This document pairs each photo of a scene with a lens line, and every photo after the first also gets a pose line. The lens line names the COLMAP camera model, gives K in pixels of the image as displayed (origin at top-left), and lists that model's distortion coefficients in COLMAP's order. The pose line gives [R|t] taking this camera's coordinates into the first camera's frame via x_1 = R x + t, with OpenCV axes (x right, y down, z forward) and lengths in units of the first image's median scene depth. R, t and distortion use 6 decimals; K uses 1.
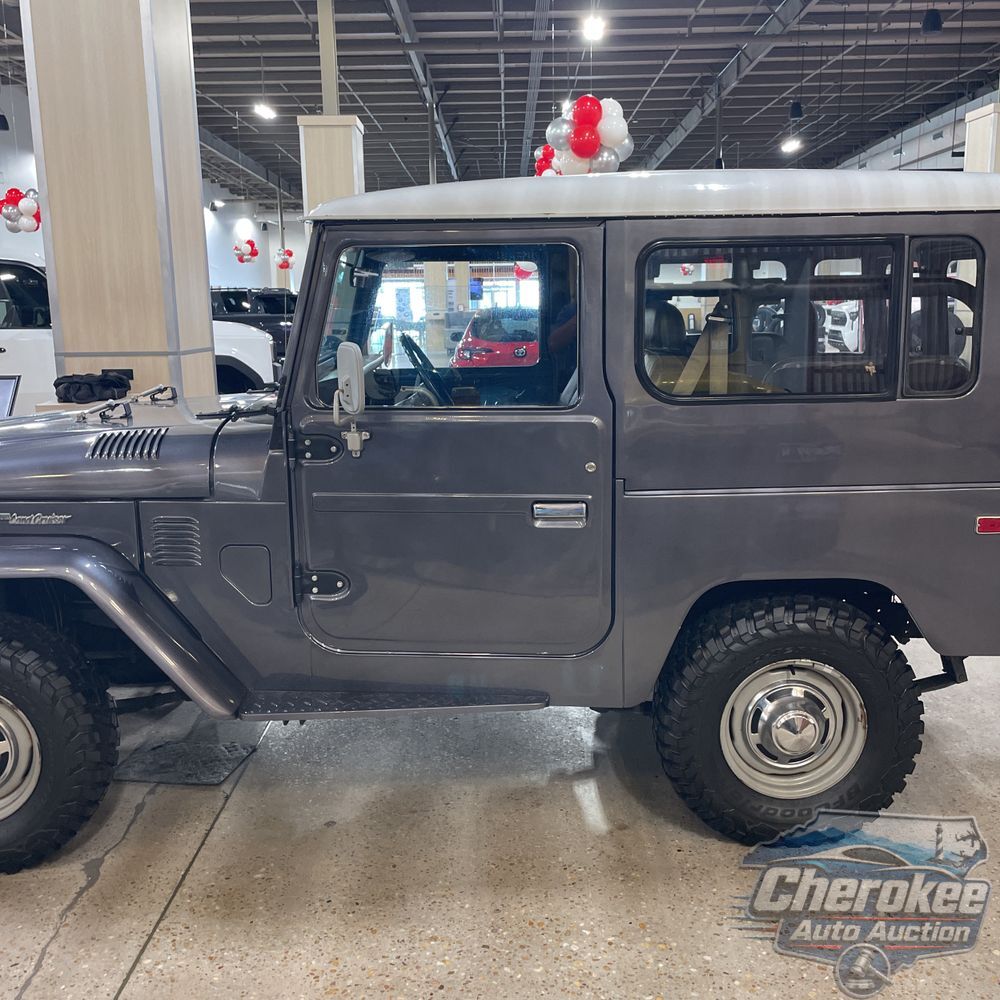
lens RADIAL K [[1020.4, 0, 499.8], [0, 1020.4, 501.2], [0, 0, 1]] dist [0.029290, 0.000000]
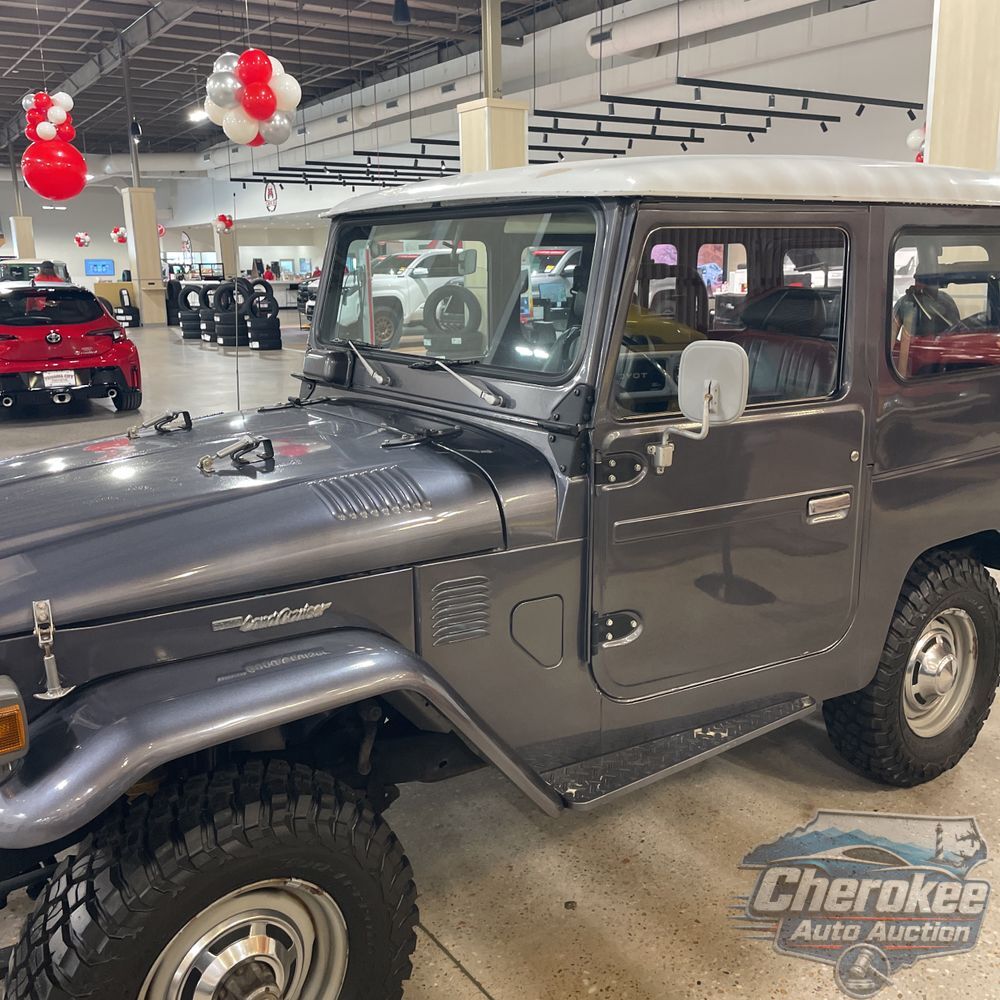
lens RADIAL K [[1020.4, 0, 508.2], [0, 1020.4, 499.0], [0, 0, 1]] dist [0.029290, 0.000000]
pose [[0.820696, -0.129161, 0.556575, -0.544331], [0.116372, 0.991482, 0.058490, -0.065222], [-0.559388, 0.016767, 0.828736, 0.267591]]
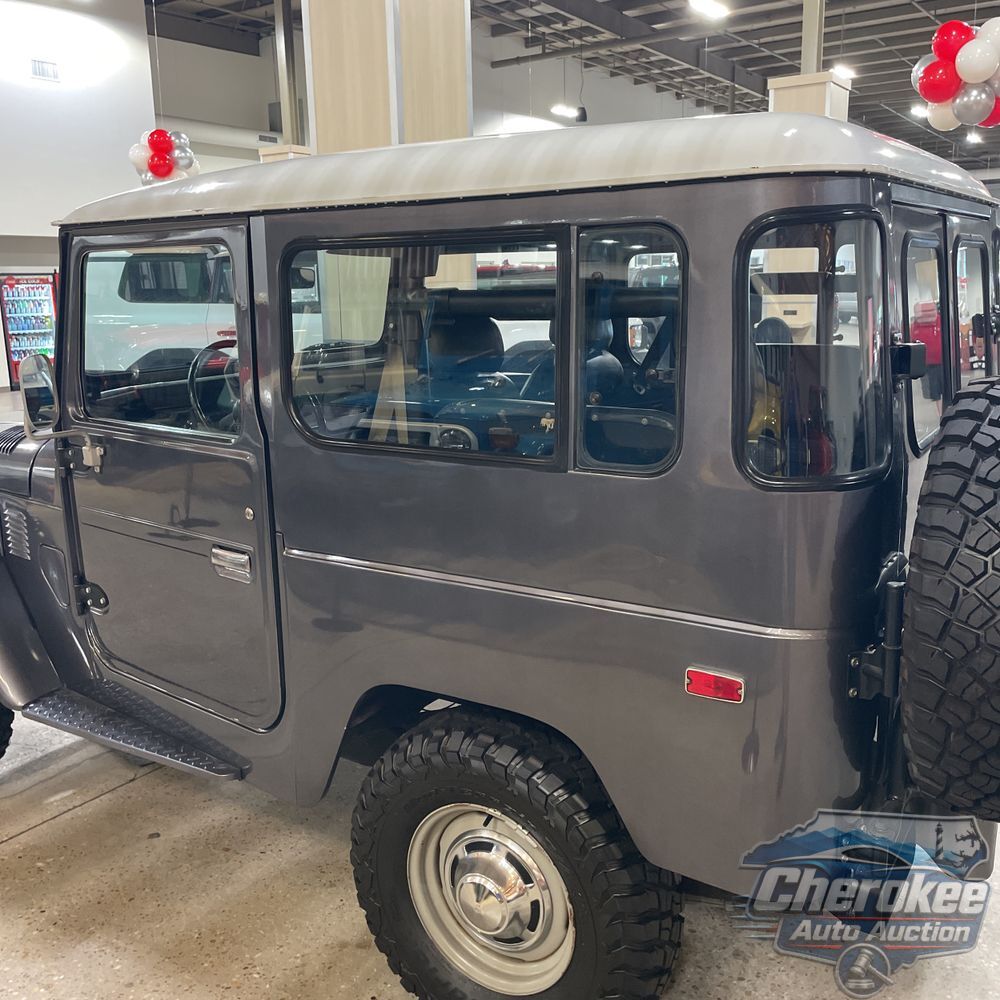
lens RADIAL K [[1020.4, 0, 503.7], [0, 1020.4, 499.3], [0, 0, 1]] dist [0.029290, 0.000000]
pose [[0.822582, 0.117116, -0.556456, 0.531115], [-0.102466, 0.993071, 0.057539, -0.083921], [0.559339, 0.009687, 0.828882, 0.309800]]
